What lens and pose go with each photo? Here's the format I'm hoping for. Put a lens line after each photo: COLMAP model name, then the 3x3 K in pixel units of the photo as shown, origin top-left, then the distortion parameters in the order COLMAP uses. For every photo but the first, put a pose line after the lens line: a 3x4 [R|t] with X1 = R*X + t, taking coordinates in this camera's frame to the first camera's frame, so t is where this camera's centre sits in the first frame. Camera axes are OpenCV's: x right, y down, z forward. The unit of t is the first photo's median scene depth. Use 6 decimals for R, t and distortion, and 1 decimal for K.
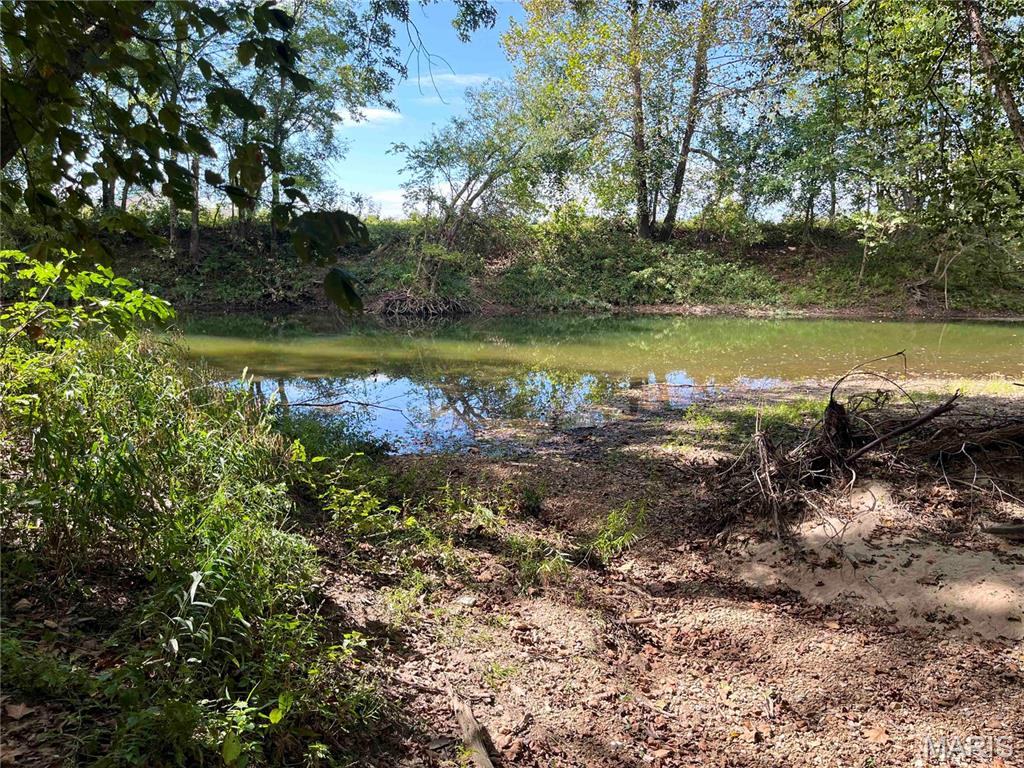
lens RADIAL K [[776.9, 0, 507.5], [0, 776.9, 388.7], [0, 0, 1]] dist [0.061158, -0.090550]
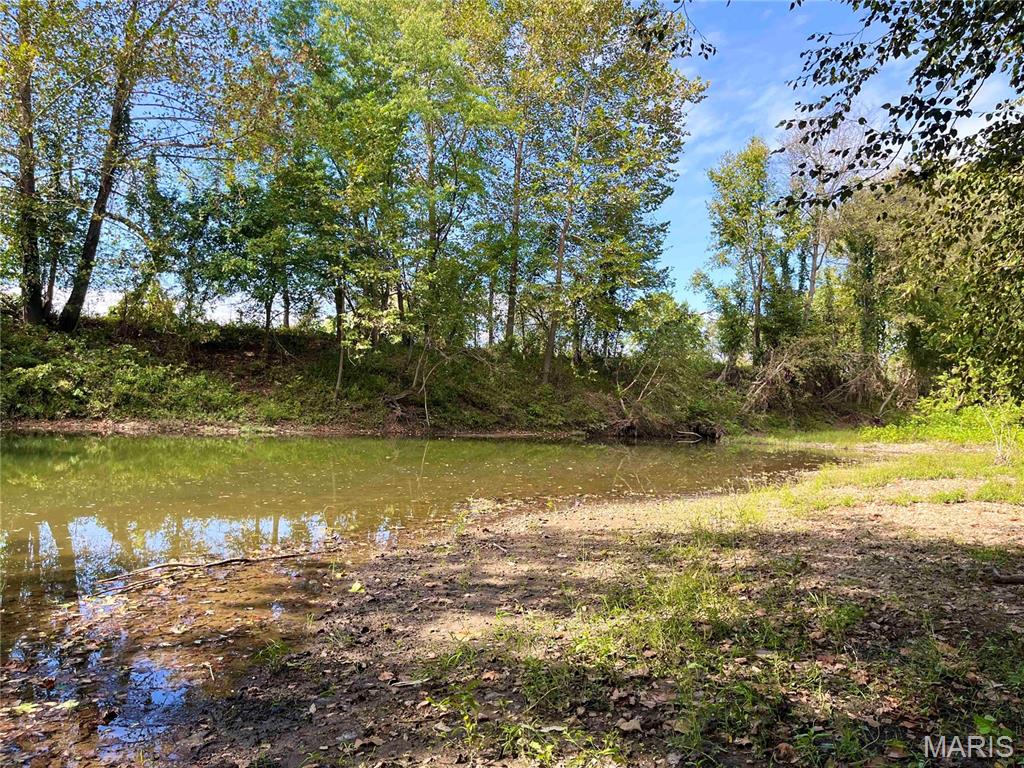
lens RADIAL K [[776.9, 0, 537.4], [0, 776.9, 392.6], [0, 0, 1]] dist [0.061158, -0.090550]
pose [[0.728437, 0.029350, 0.684484, 0.044647], [0.080650, 0.988462, -0.128214, -0.017675], [-0.680349, 0.148600, 0.717665, 0.346732]]
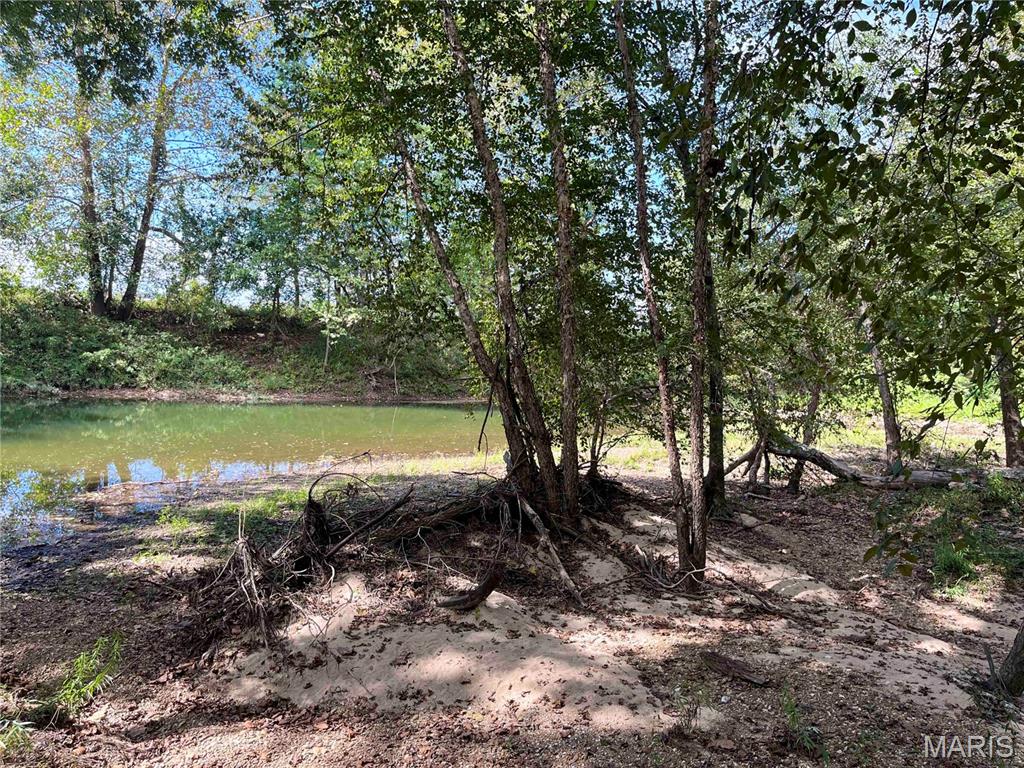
lens RADIAL K [[776.9, 0, 514.9], [0, 776.9, 393.5], [0, 0, 1]] dist [0.061158, -0.090550]
pose [[0.790537, -0.002721, 0.612408, -0.001483], [0.063801, 0.994915, -0.077937, -0.002768], [-0.609082, 0.100684, 0.786691, -0.001870]]
